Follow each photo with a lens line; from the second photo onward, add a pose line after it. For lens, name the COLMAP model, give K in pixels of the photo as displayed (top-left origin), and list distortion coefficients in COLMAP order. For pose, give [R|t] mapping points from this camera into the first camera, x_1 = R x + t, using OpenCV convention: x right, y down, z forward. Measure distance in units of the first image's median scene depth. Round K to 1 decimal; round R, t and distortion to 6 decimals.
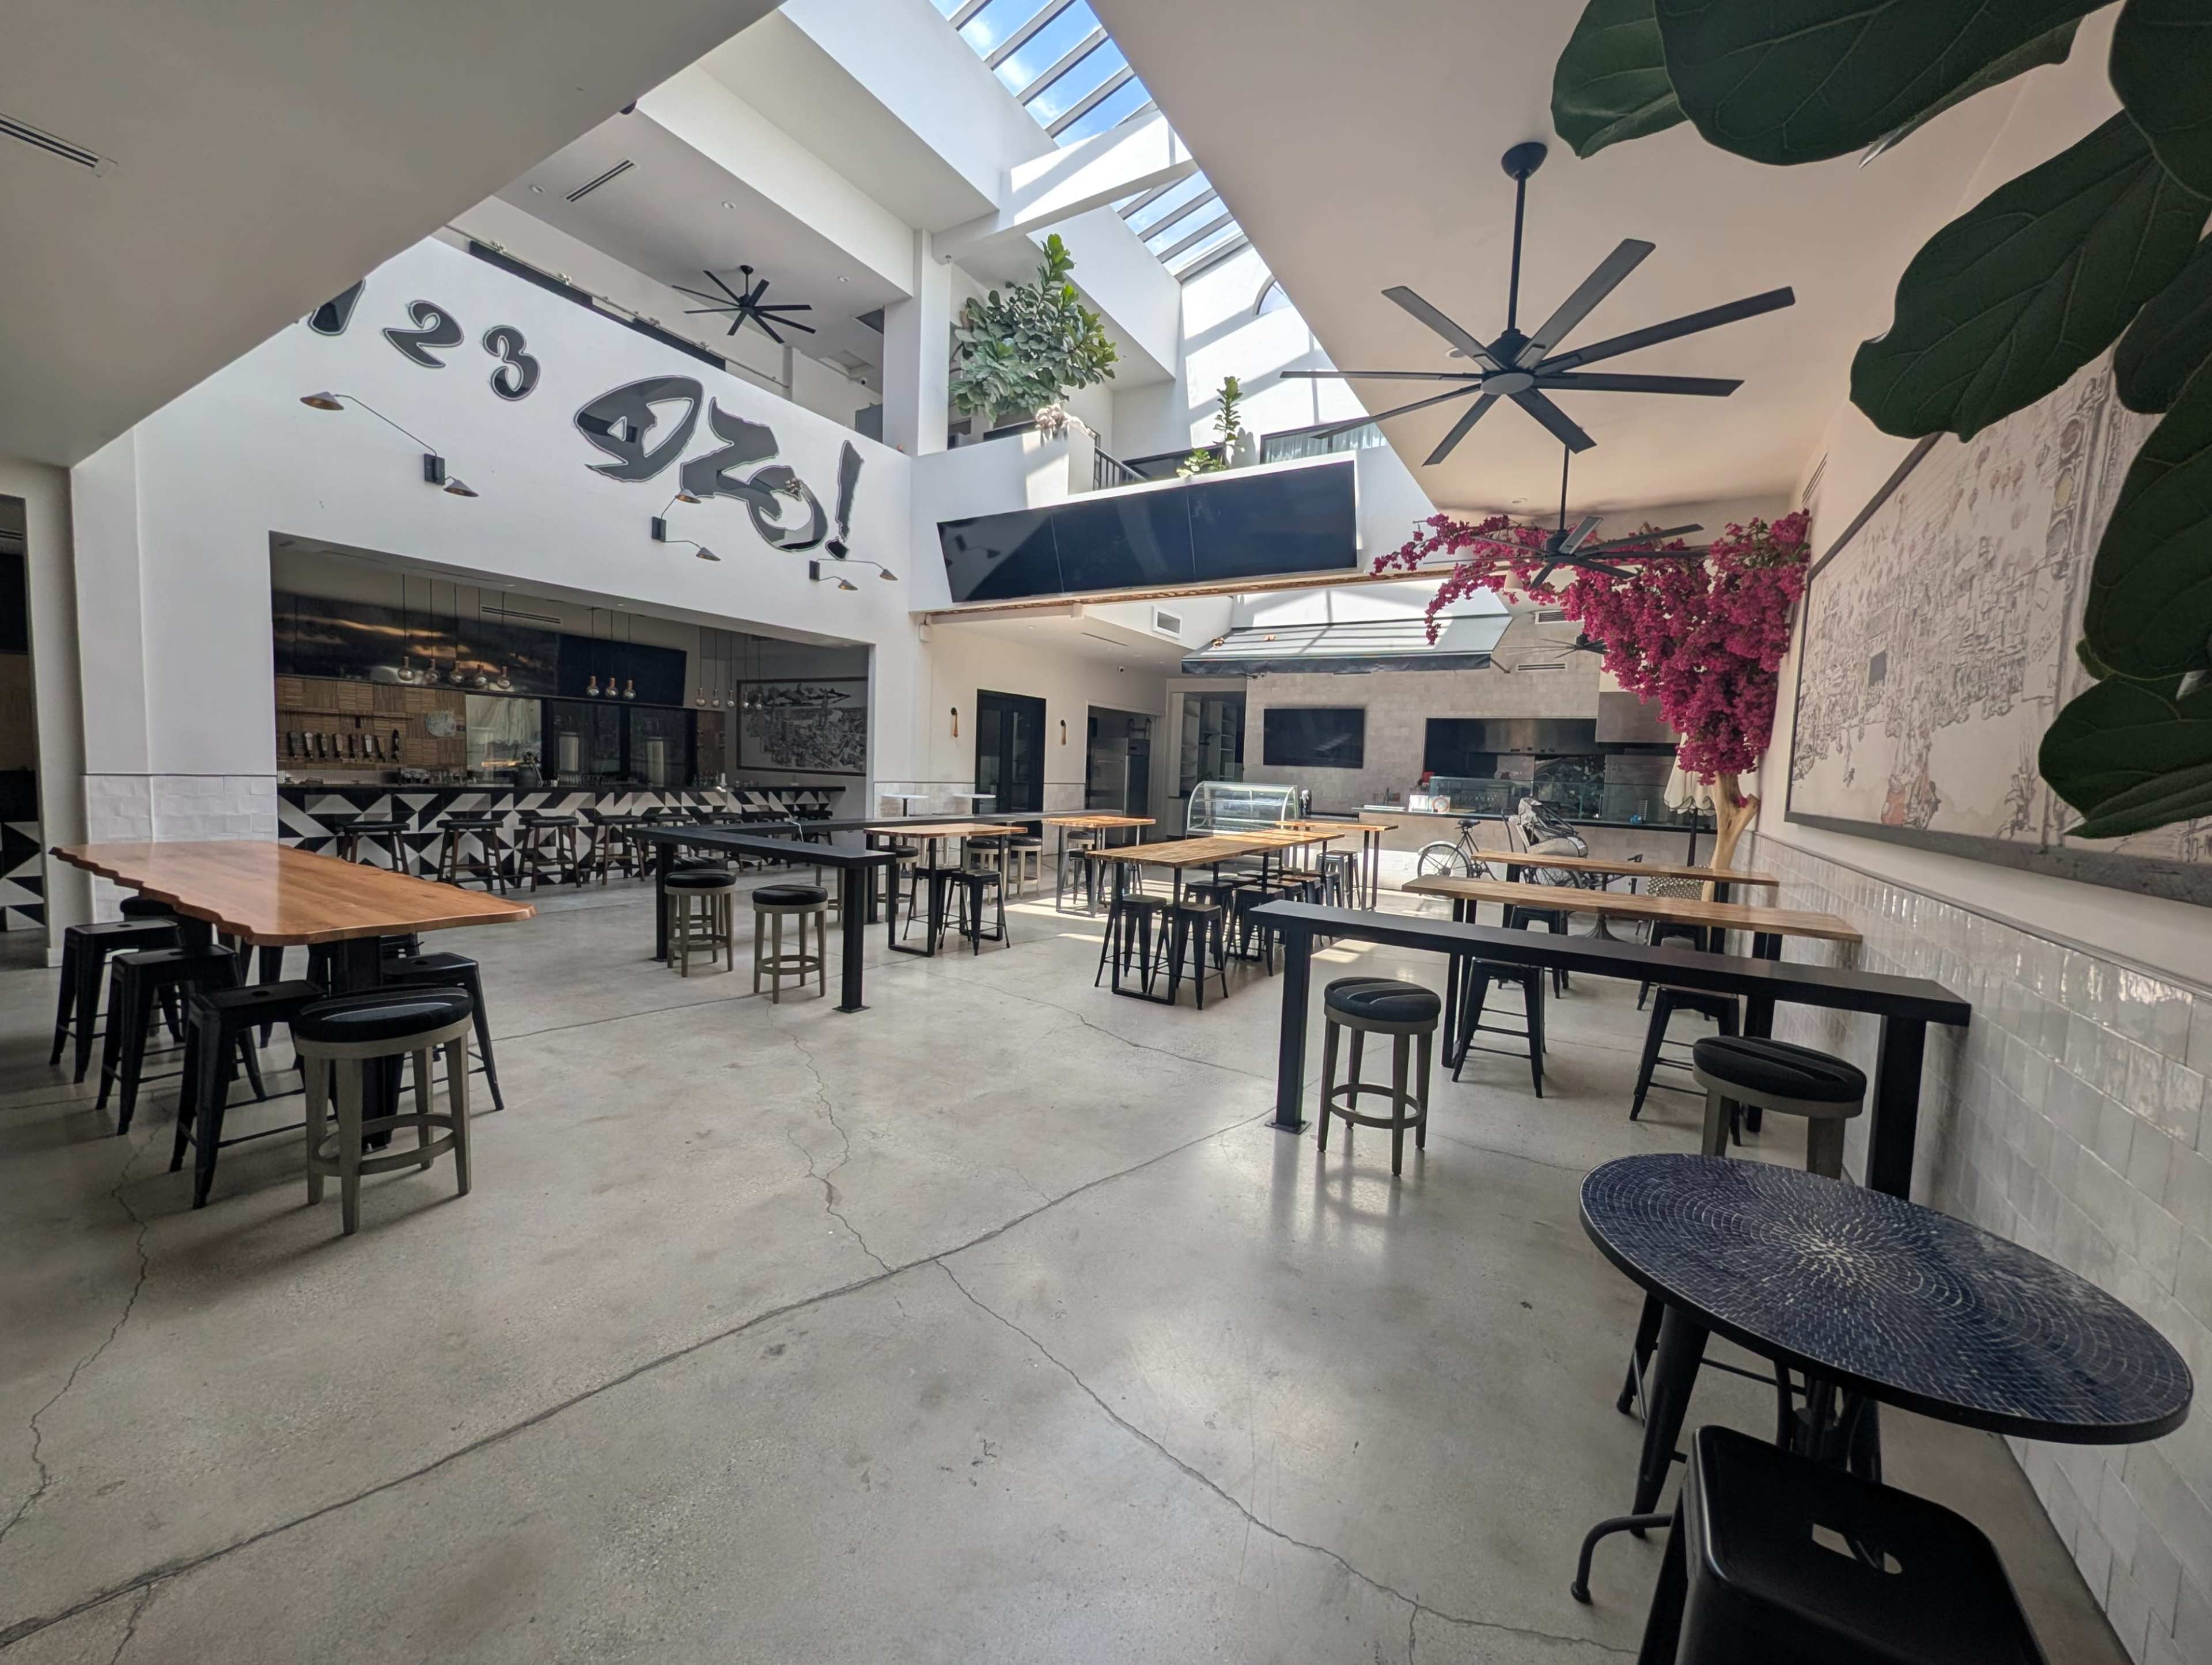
lens RADIAL K [[838.4, 0, 1103.6], [0, 838.4, 832.8], [0, 0, 1]] dist [-0.004283, 0.000744]
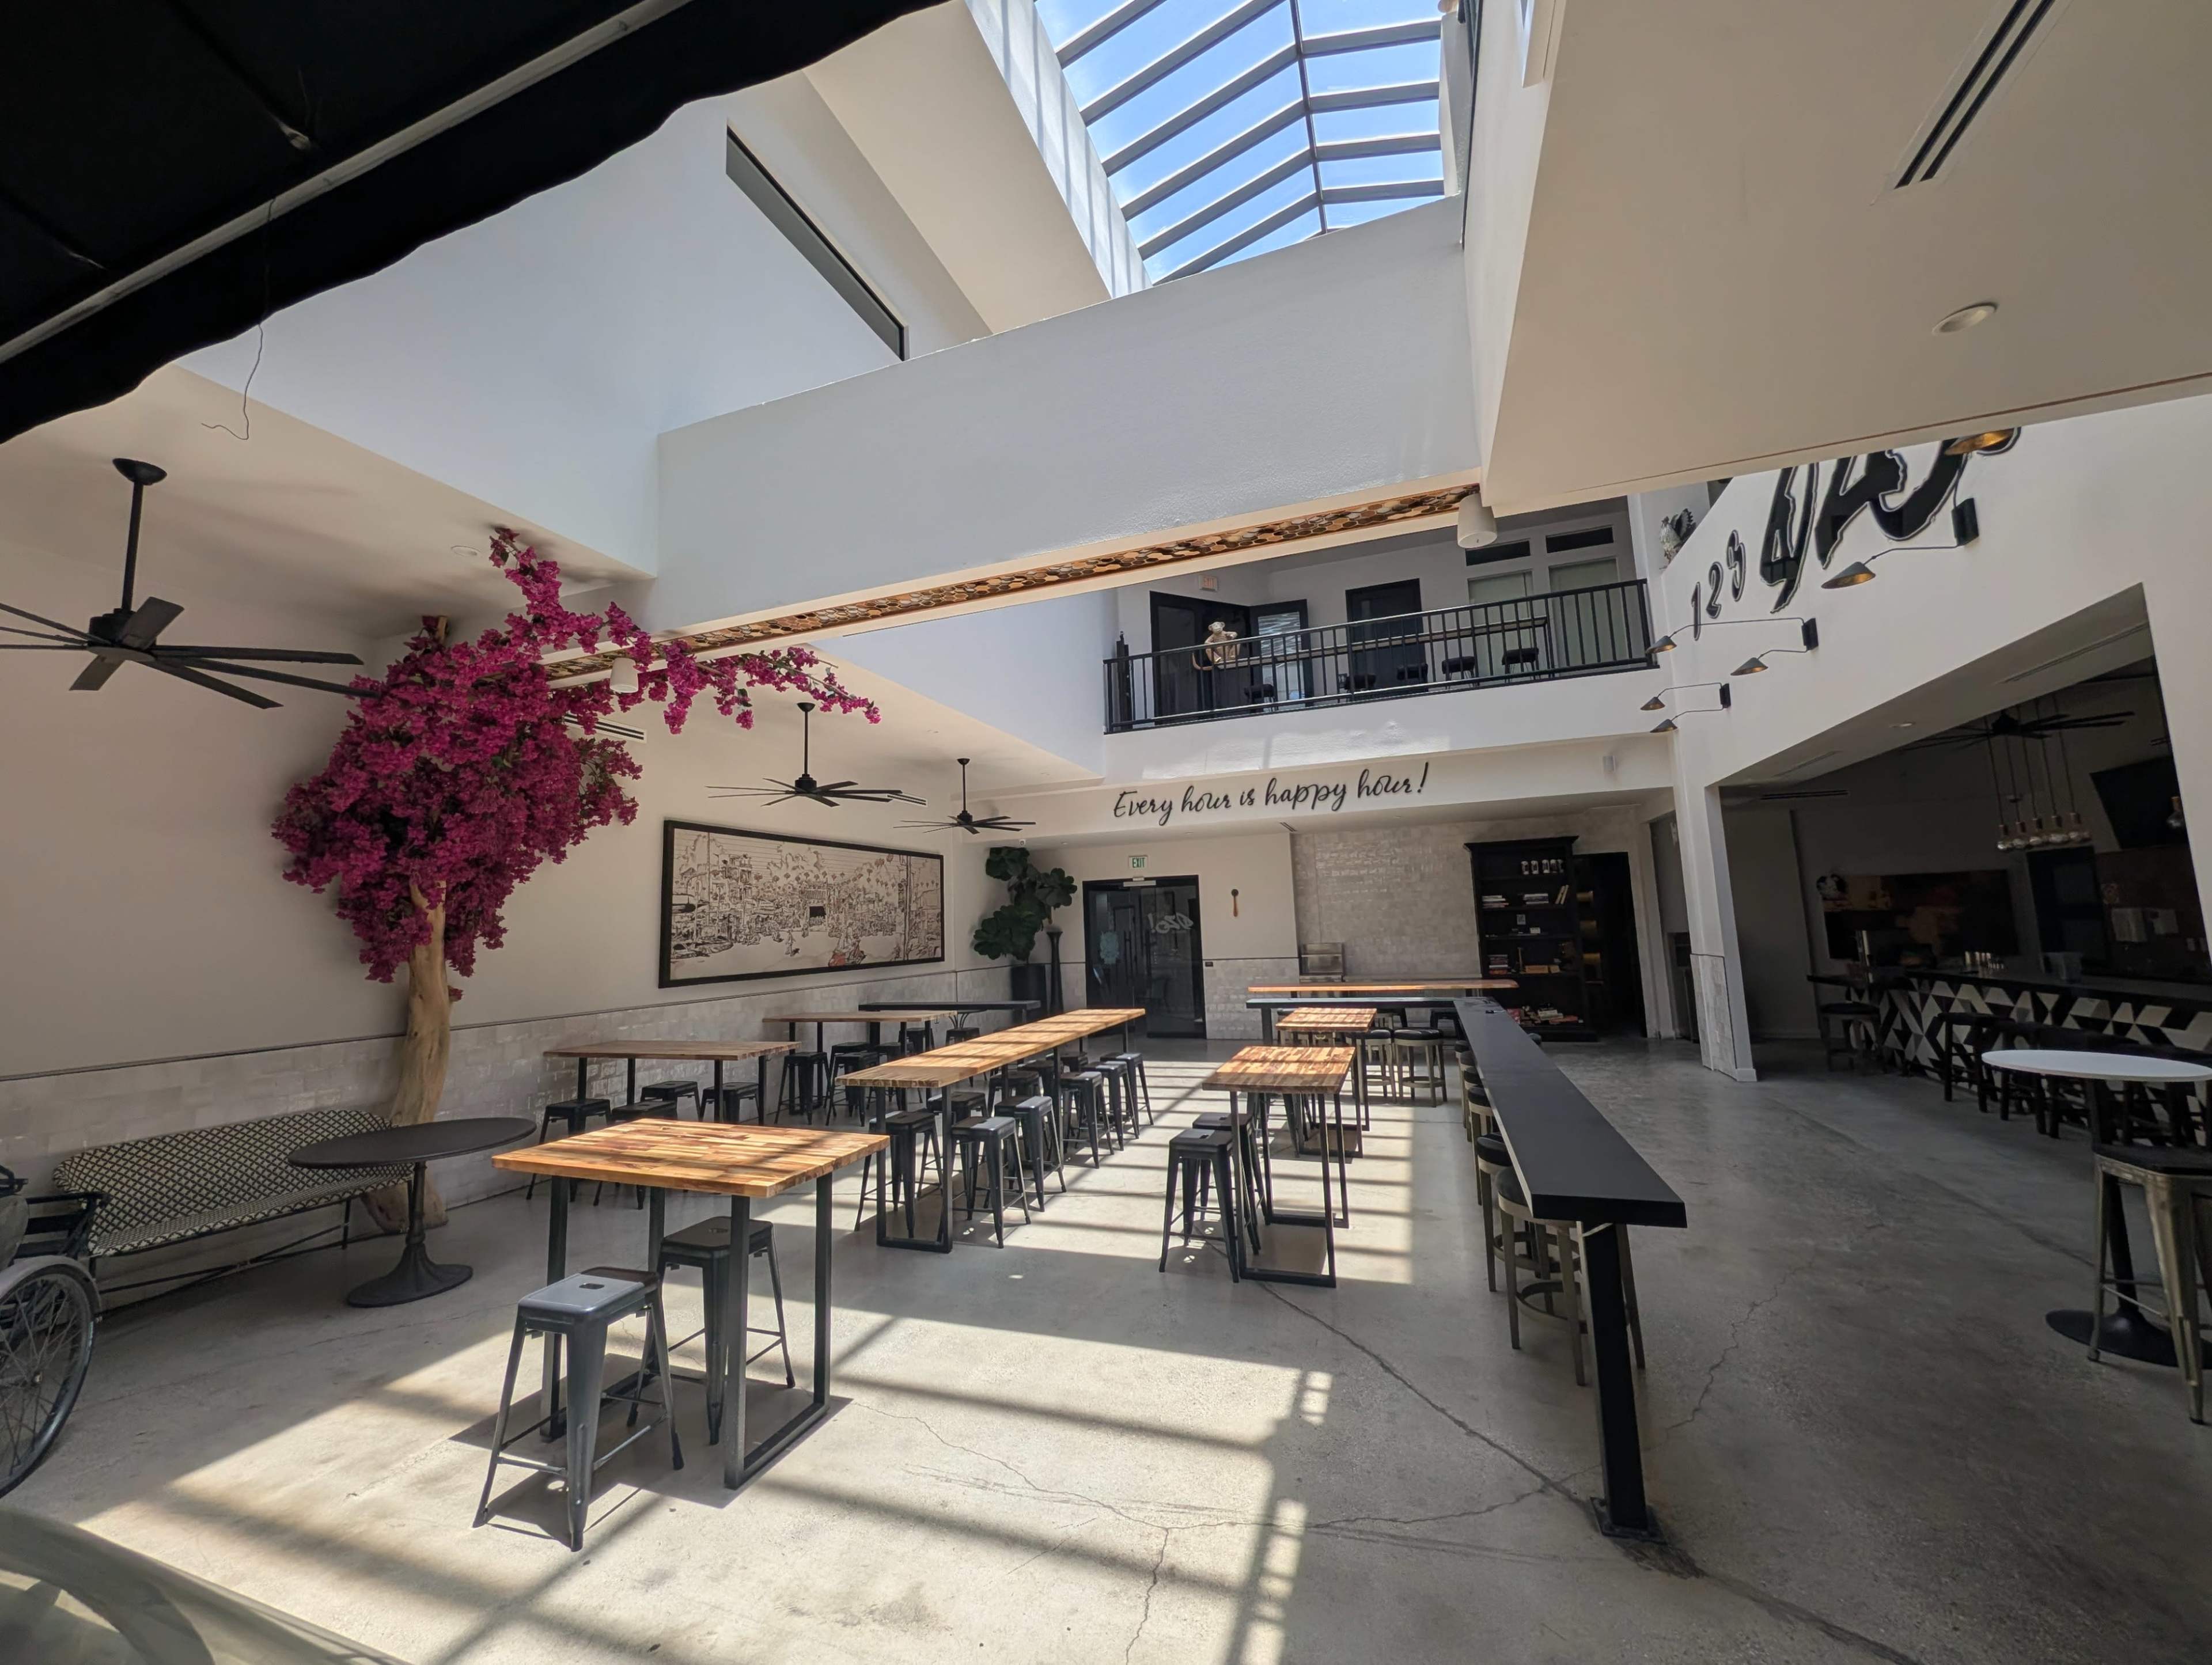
lens RADIAL K [[838.4, 0, 1120.8], [0, 838.4, 835.5], [0, 0, 1]] dist [-0.004283, 0.000744]
pose [[-0.976280, -0.029470, -0.214499, 0.214260], [-0.020357, 0.998799, -0.044570, -0.135045], [0.215554, -0.039146, -0.975707, 1.539741]]
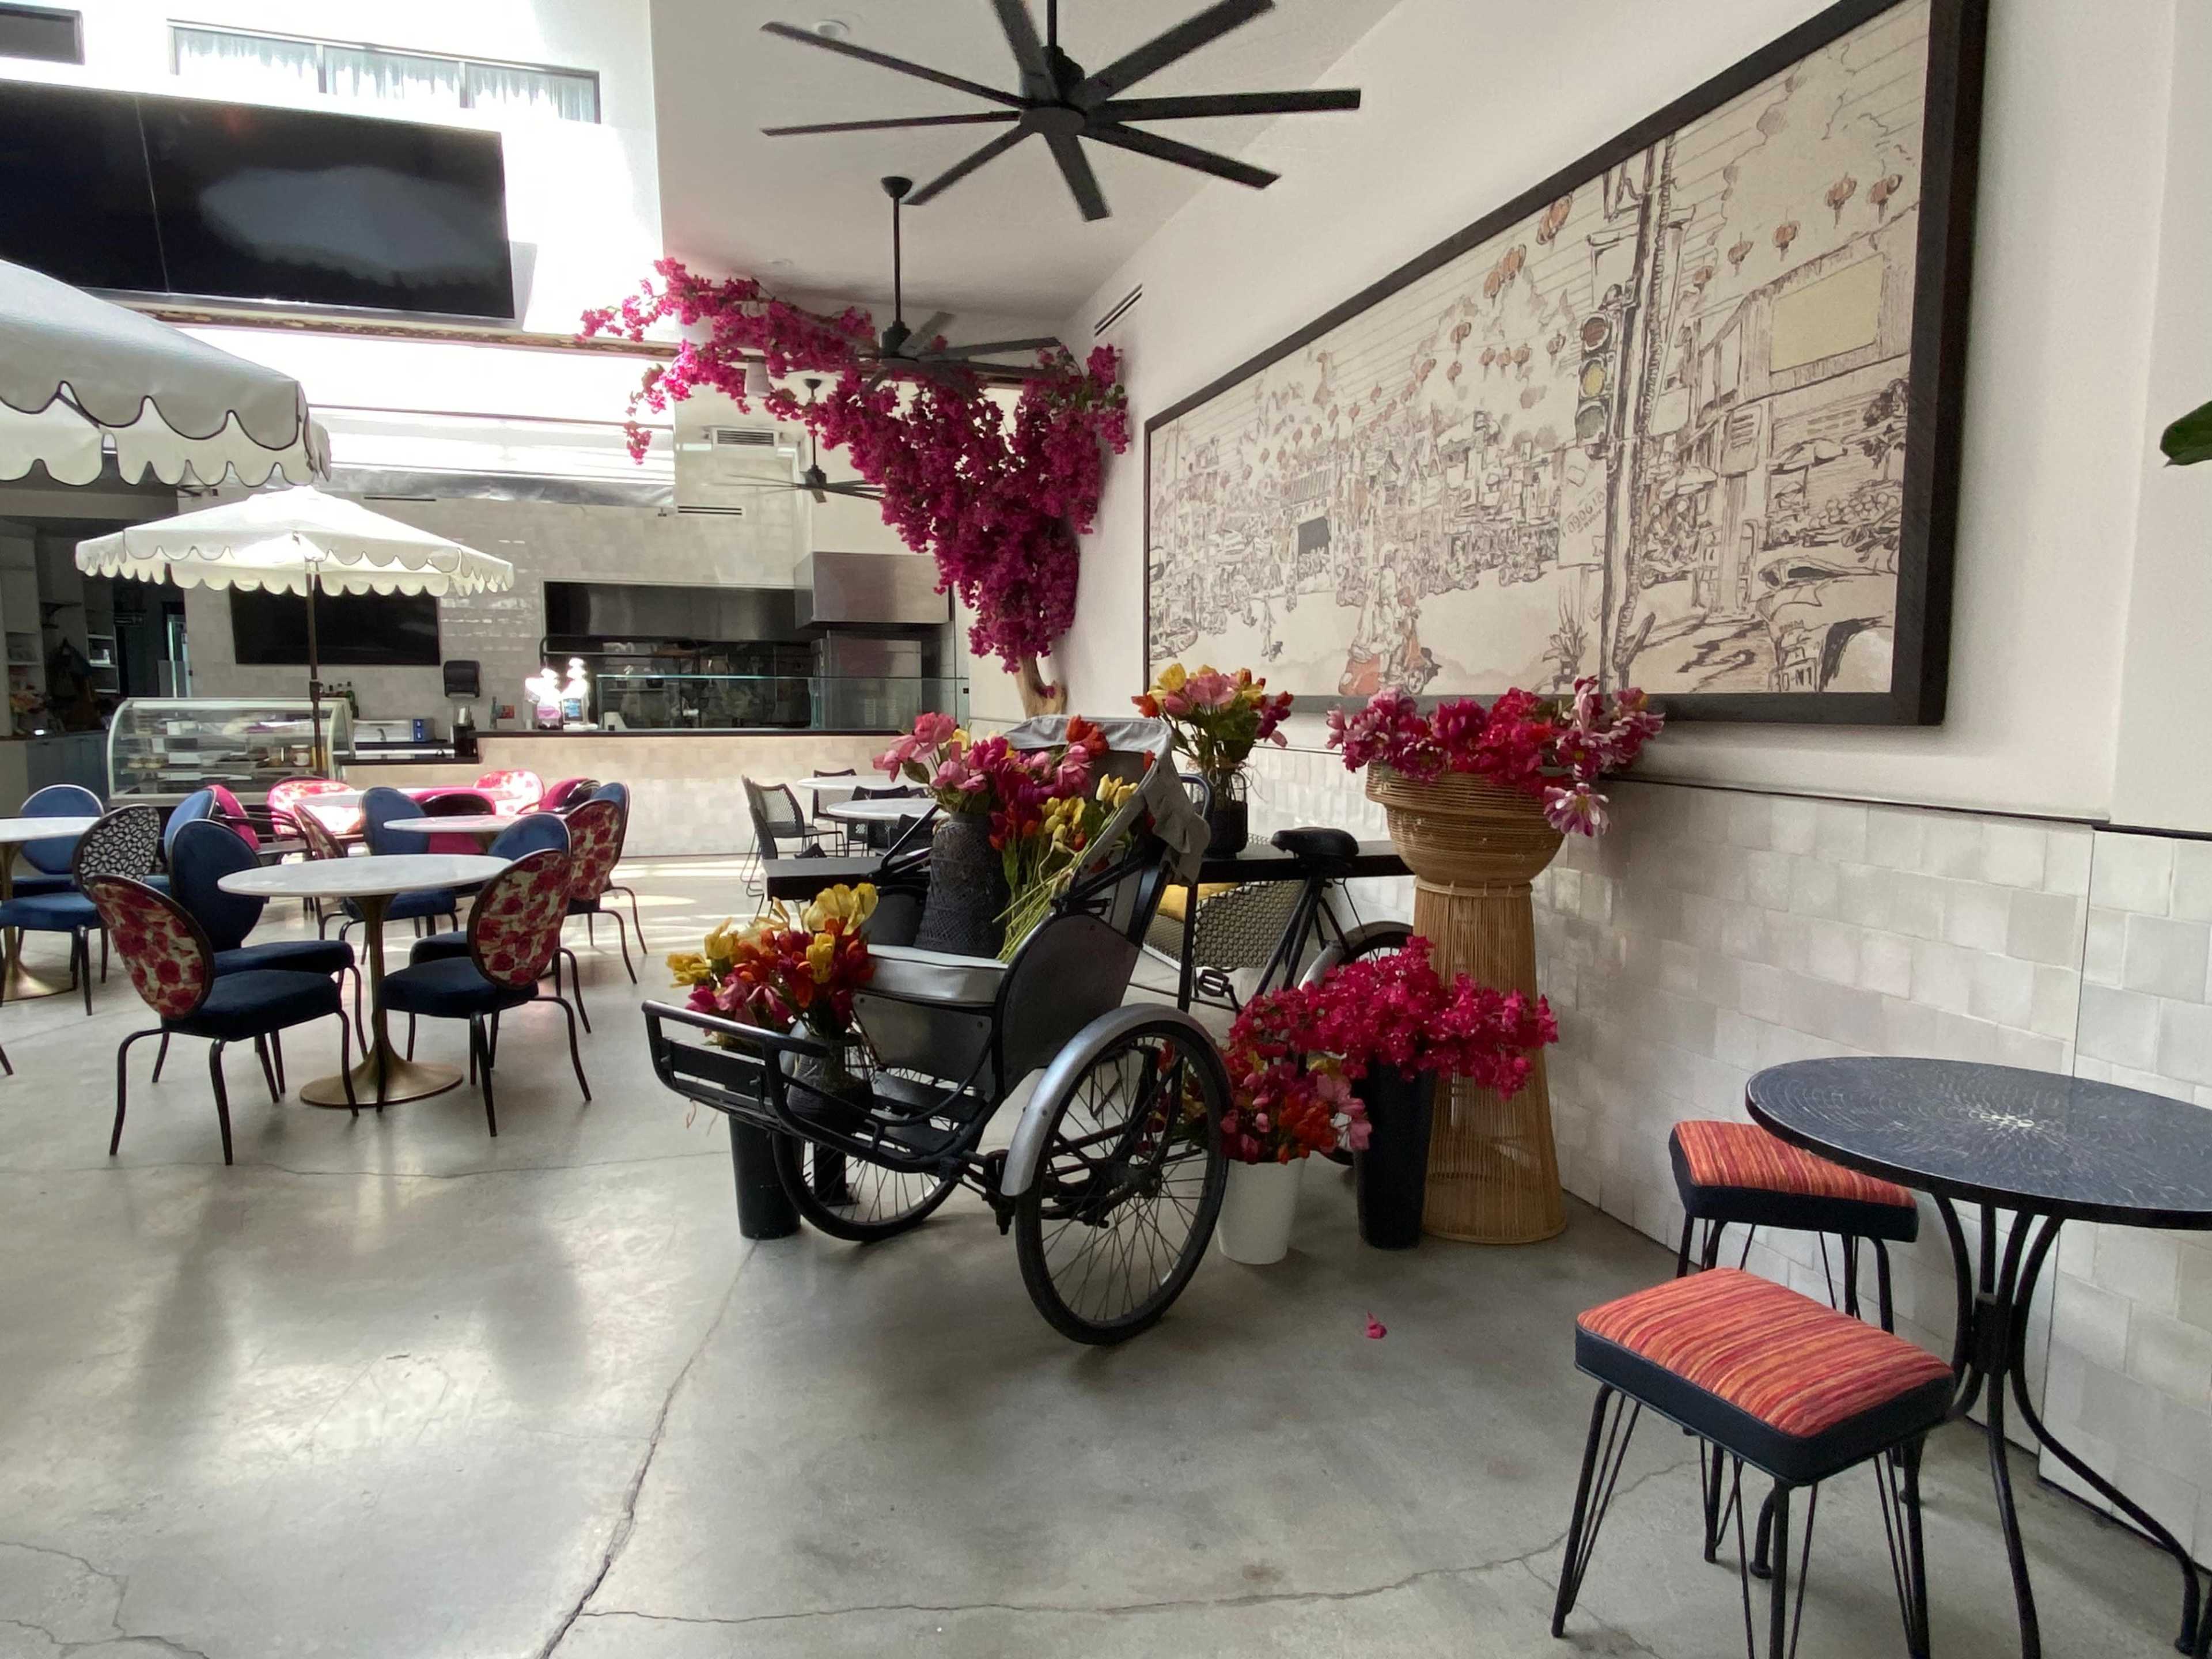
lens RADIAL K [[1323.6, 0, 1086.8], [0, 1323.6, 840.5], [0, 0, 1]] dist [0.039762, -0.024106]
pose [[0.660272, -0.119299, 0.741491, -0.164747], [0.082090, 0.992852, 0.086643, -0.000505], [-0.746527, 0.003661, 0.665346, 0.070027]]
